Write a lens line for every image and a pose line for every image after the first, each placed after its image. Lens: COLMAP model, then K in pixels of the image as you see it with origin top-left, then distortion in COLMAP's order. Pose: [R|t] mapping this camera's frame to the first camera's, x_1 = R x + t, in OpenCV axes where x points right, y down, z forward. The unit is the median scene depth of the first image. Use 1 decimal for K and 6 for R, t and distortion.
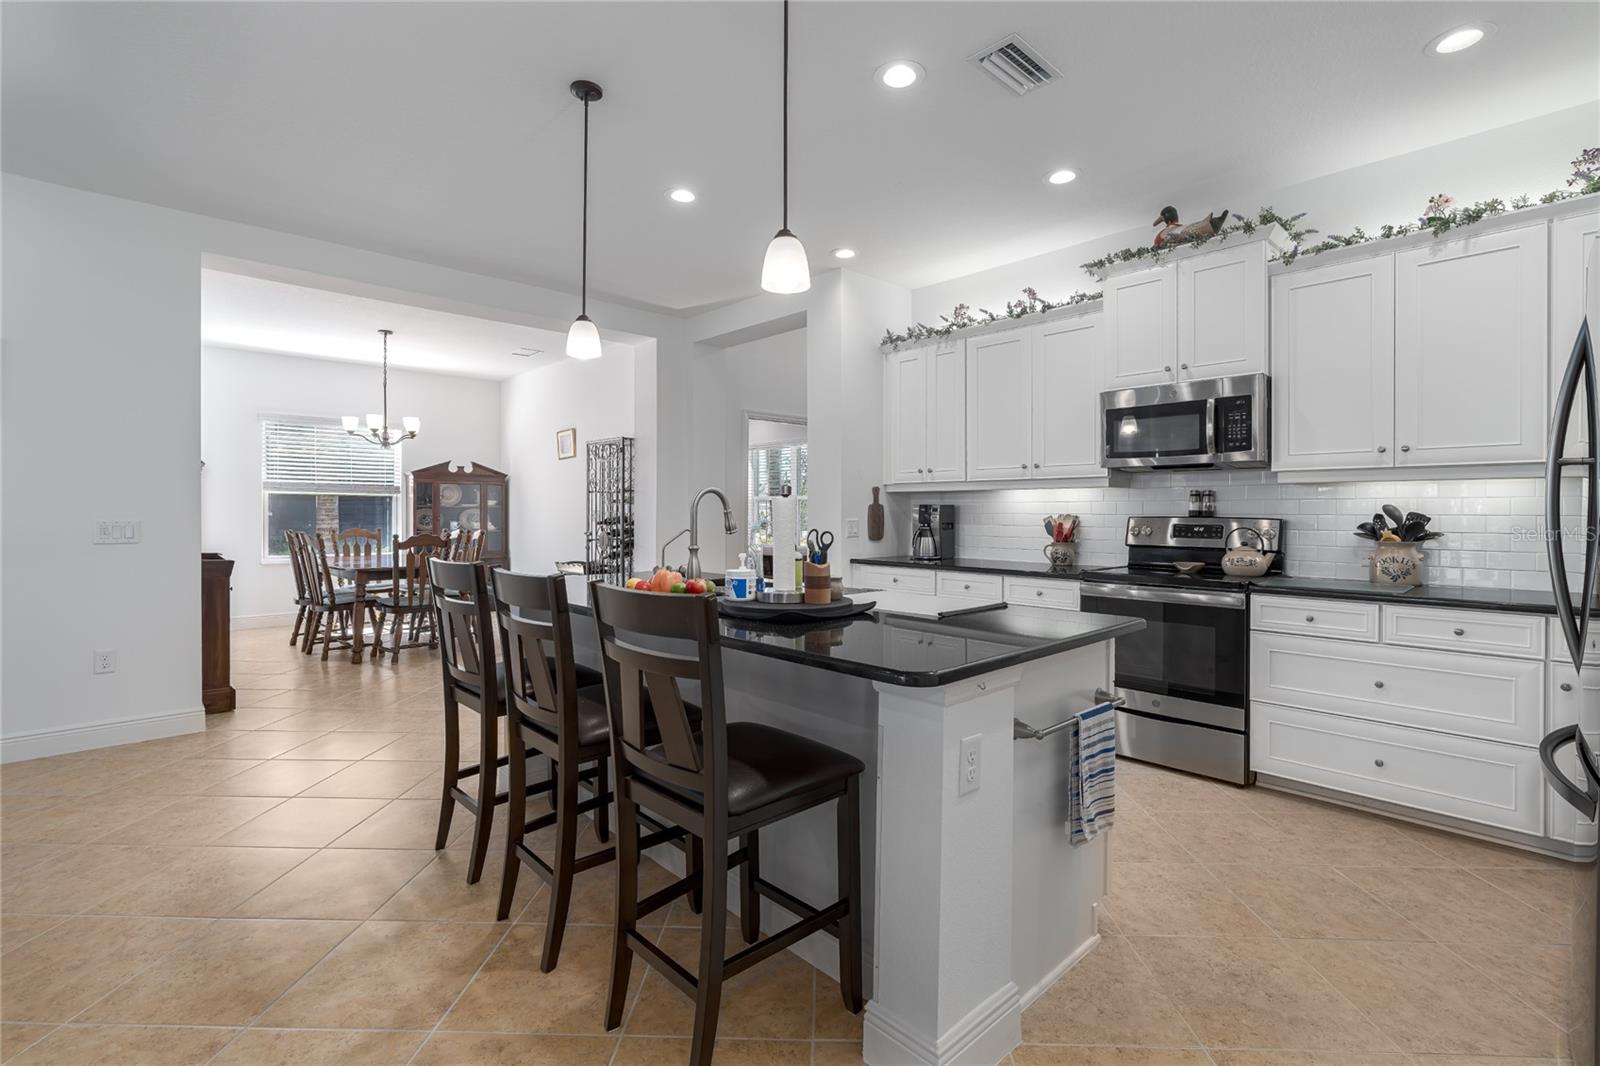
lens RADIAL K [[738.9, 0, 814.1], [0, 738.9, 515.4], [0, 0, 1]] dist [-0.004743, 0.000047]
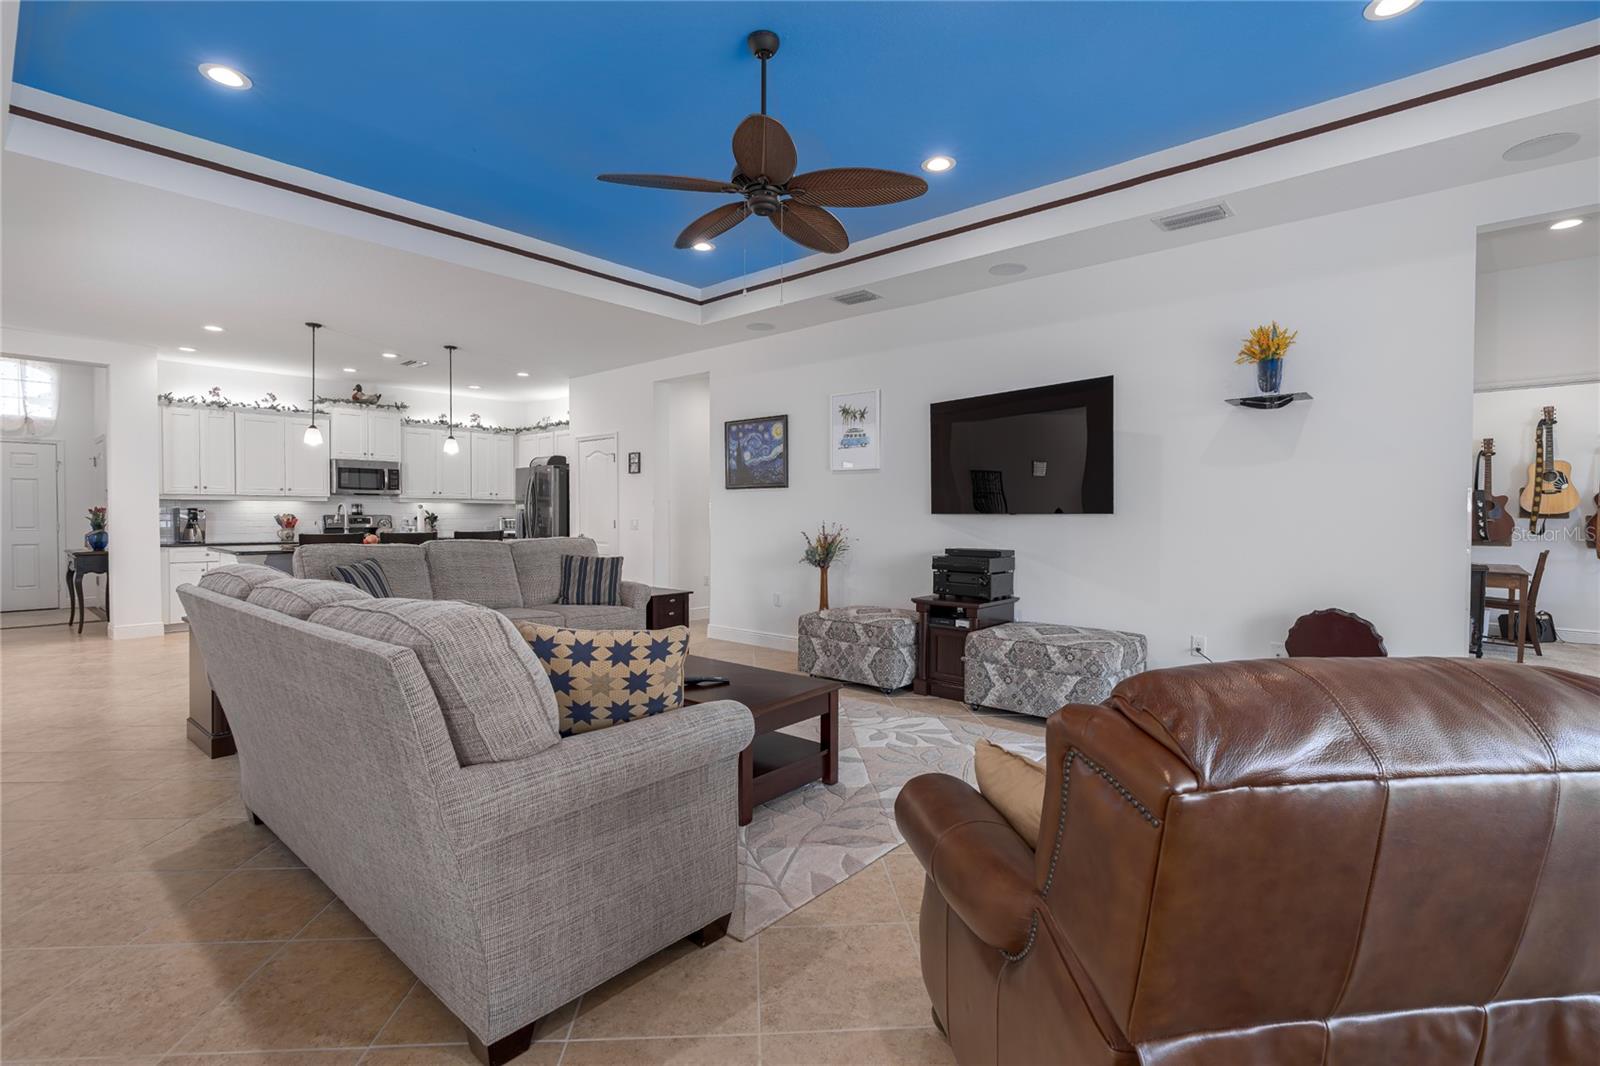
lens RADIAL K [[738.9, 0, 805.6], [0, 738.9, 530.5], [0, 0, 1]] dist [-0.004743, 0.000047]
pose [[-0.105249, -0.021229, 0.994219, -1.966672], [0.005952, 0.999741, 0.021977, 0.008510], [-0.994428, 0.008231, -0.105096, -0.175952]]
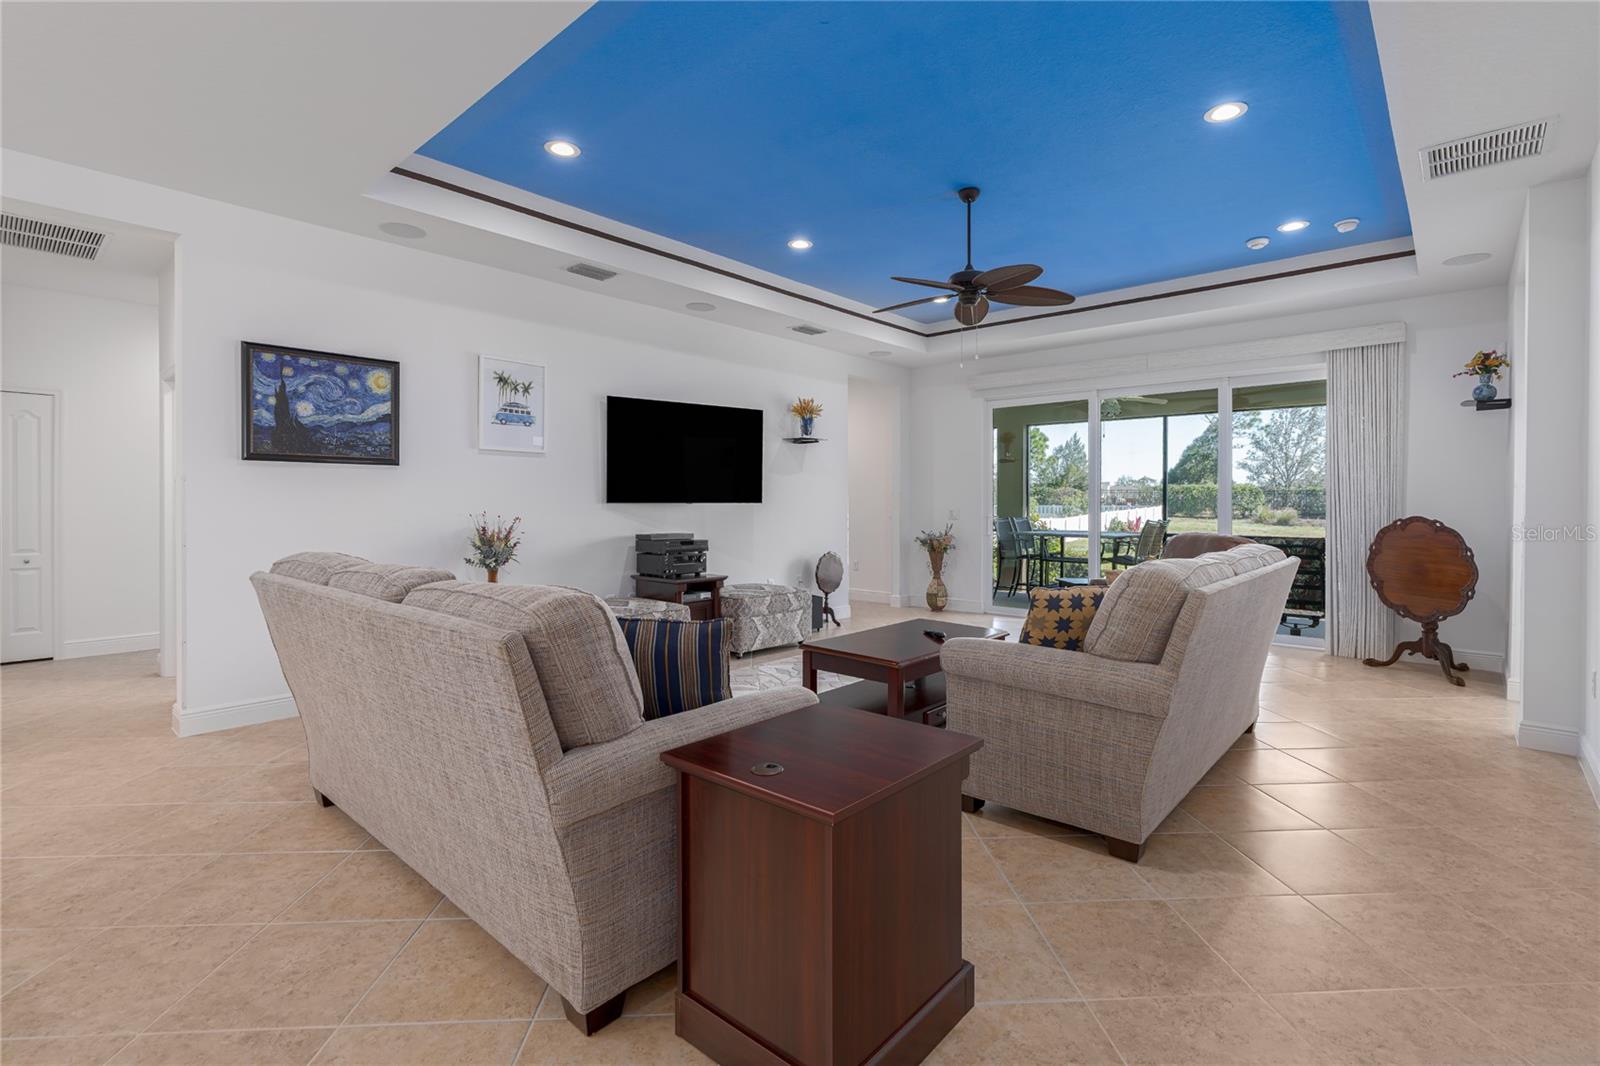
lens RADIAL K [[738.9, 0, 806.5], [0, 738.9, 510.2], [0, 0, 1]] dist [-0.004743, 0.000047]
pose [[-0.996092, 0.002661, -0.088277, -0.818973], [0.001515, 0.999914, 0.013036, 0.004762], [0.088304, 0.012851, -0.996011, 0.936698]]
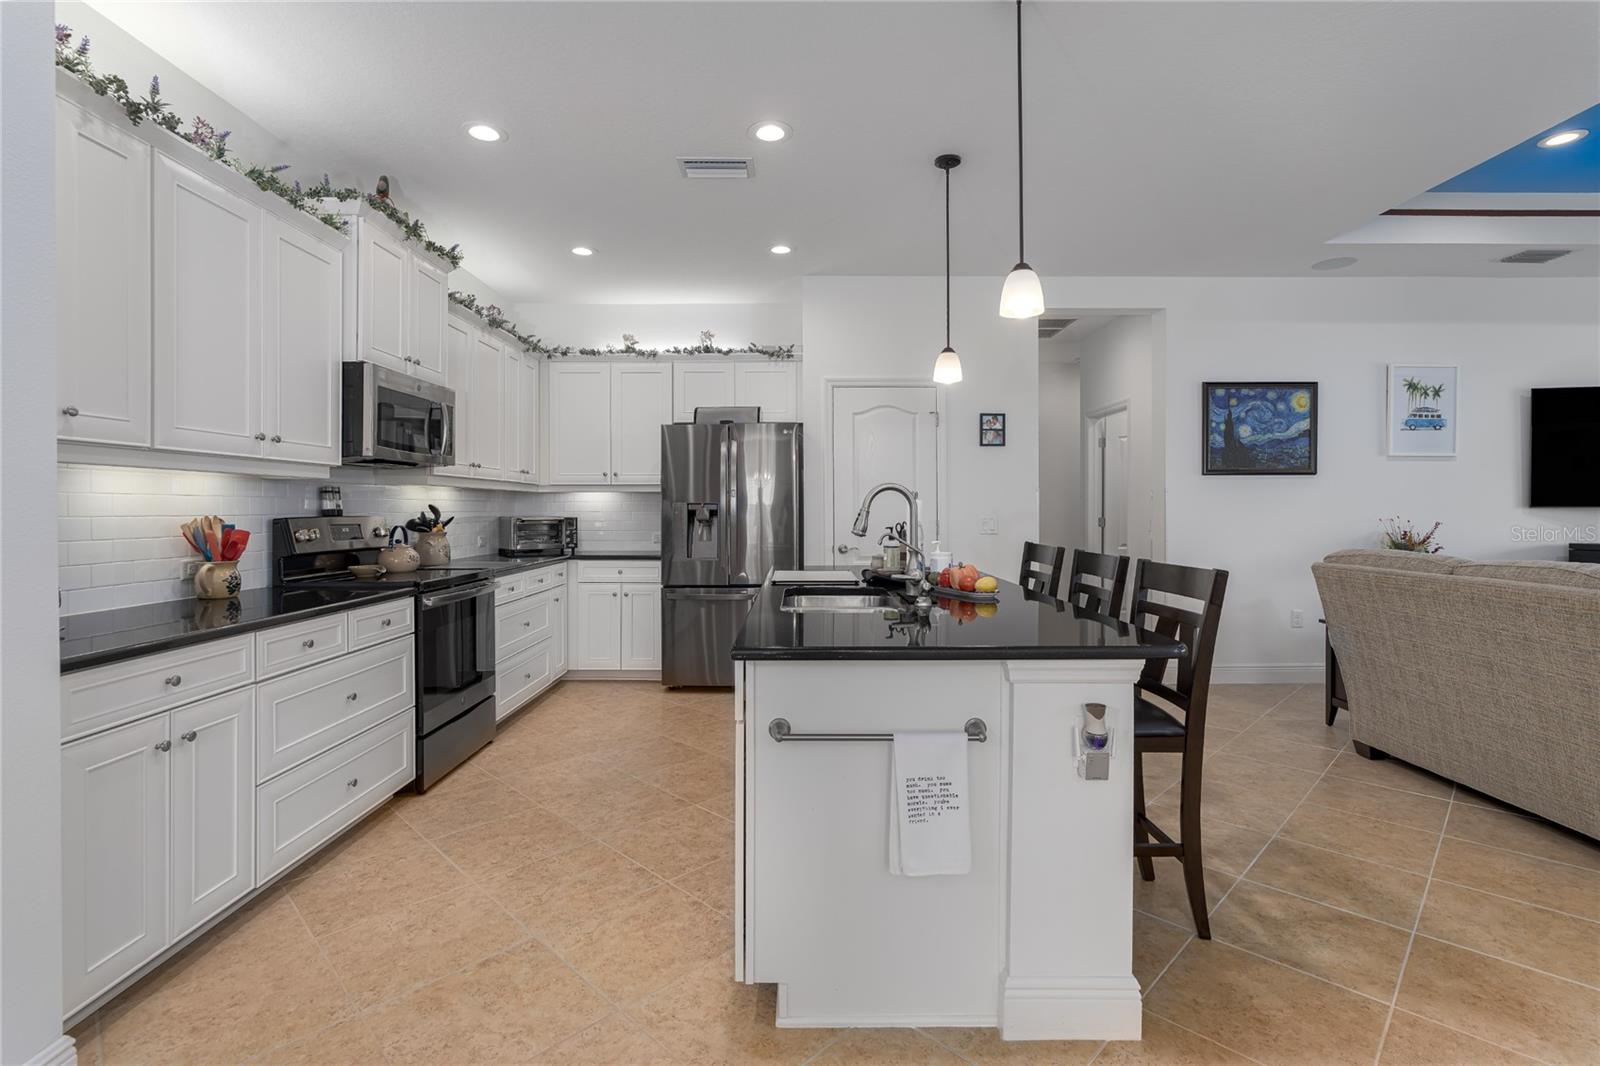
lens RADIAL K [[738.9, 0, 807.8], [0, 738.9, 514.2], [0, 0, 1]] dist [-0.004743, 0.000047]
pose [[-0.731551, 0.001598, 0.681784, -0.502500], [0.008067, 0.999948, 0.006312, 0.002269], [-0.681738, 0.010118, -0.731526, 1.288676]]
